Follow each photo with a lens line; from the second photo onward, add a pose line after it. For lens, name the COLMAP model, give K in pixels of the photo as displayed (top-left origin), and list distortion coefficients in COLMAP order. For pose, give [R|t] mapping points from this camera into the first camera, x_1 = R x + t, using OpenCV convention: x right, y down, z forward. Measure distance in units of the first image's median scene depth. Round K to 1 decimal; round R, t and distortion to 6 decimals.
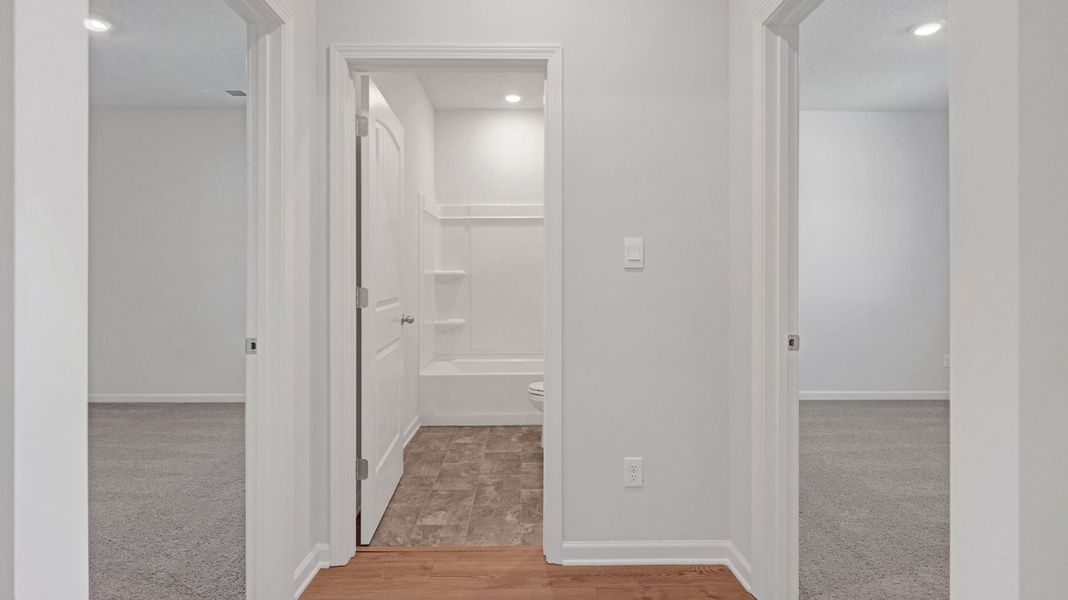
lens RADIAL K [[493.4, 0, 550.4], [0, 493.4, 279.8], [0, 0, 1]] dist [0.003157, -0.000902]
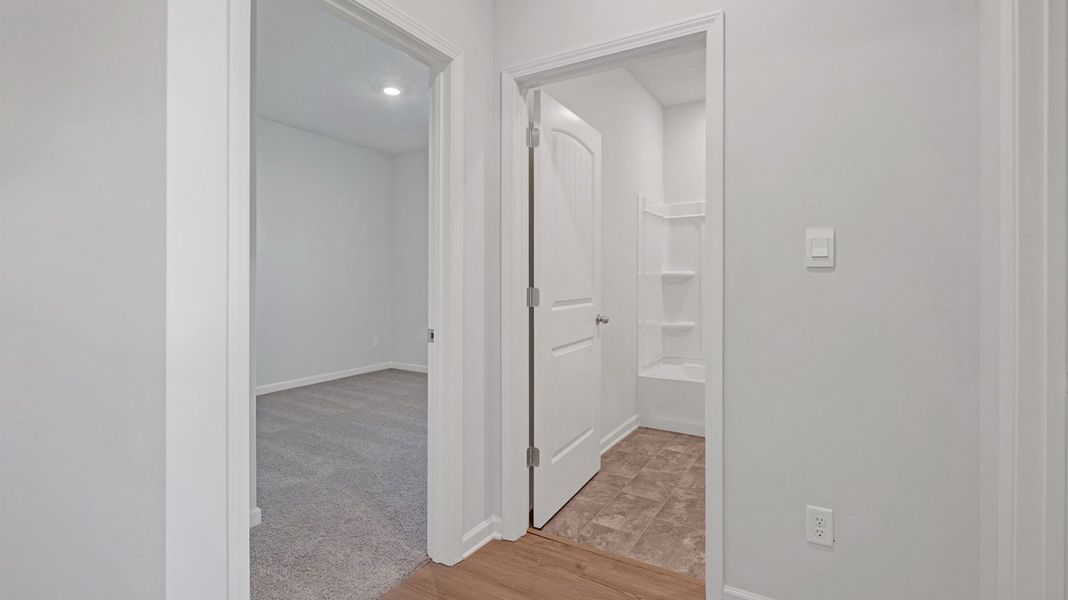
lens RADIAL K [[493.4, 0, 550.7], [0, 493.4, 279.8], [0, 0, 1]] dist [0.003157, -0.000902]
pose [[0.853866, 0.002316, -0.520488, 0.208765], [-0.002791, 0.999996, -0.000130, -0.002027], [0.520486, 0.001563, 0.853869, 0.100724]]
